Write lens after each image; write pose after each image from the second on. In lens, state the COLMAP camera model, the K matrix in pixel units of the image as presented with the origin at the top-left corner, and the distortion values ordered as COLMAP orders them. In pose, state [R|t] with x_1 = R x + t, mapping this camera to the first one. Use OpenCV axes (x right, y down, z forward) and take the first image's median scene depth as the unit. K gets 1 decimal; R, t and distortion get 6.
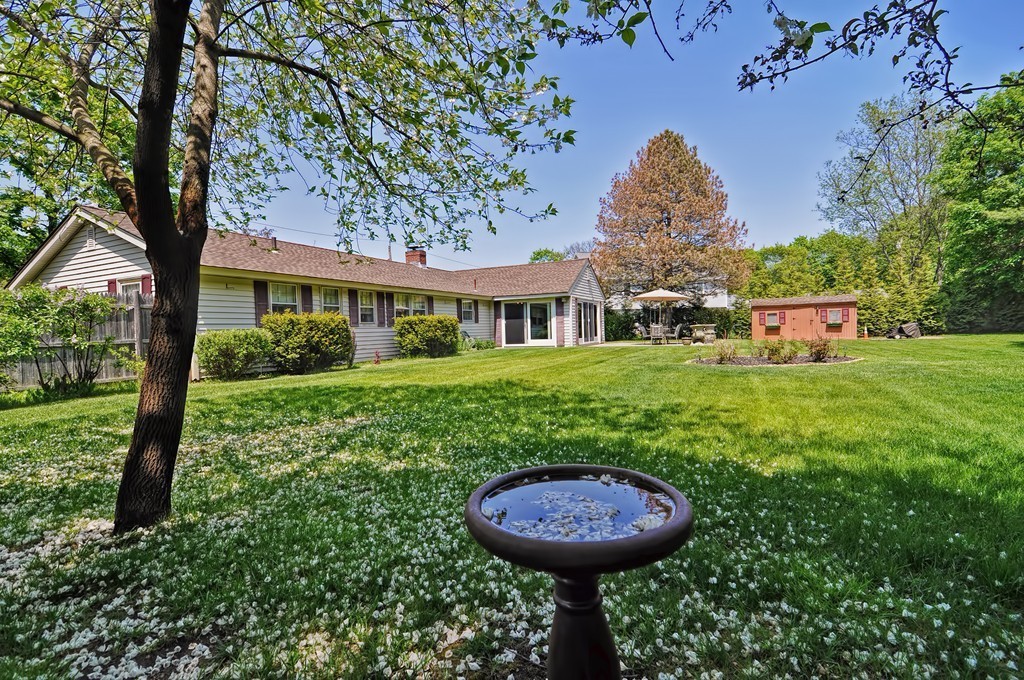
lens RADIAL K [[497.2, 0, 512.2], [0, 497.2, 339.3], [0, 0, 1]] dist [-0.004489, -0.000469]
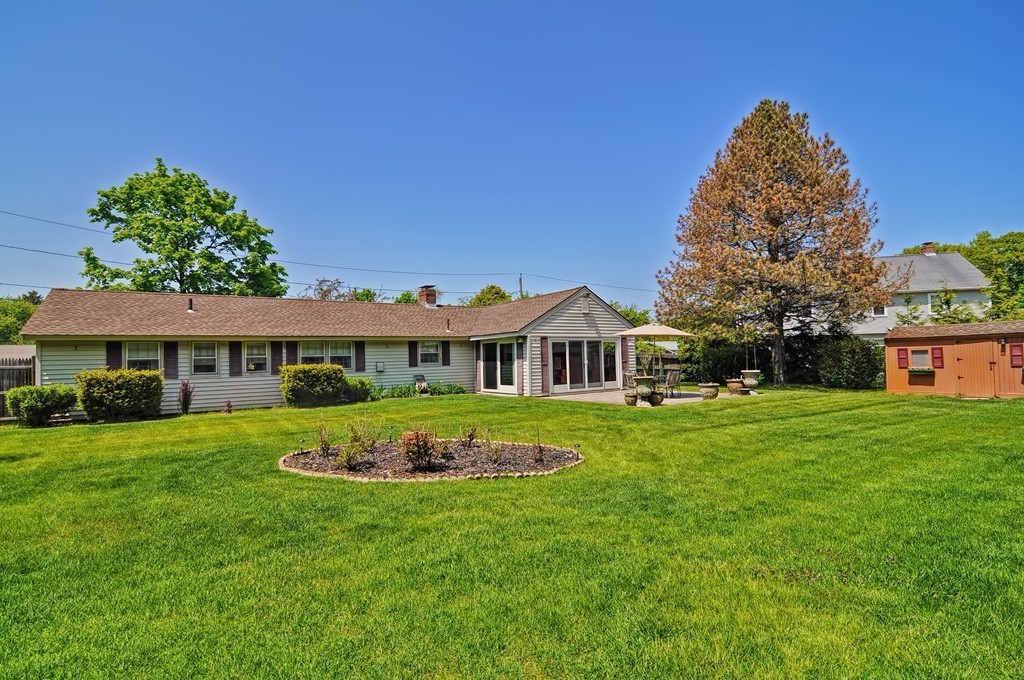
lens RADIAL K [[497.2, 0, 511.0], [0, 497.2, 338.9], [0, 0, 1]] dist [-0.004489, -0.000469]
pose [[0.855507, -0.013033, -0.517627, 0.509935], [-0.009259, 0.999138, -0.040459, -0.045625], [0.517708, 0.039406, 0.854649, 0.254228]]
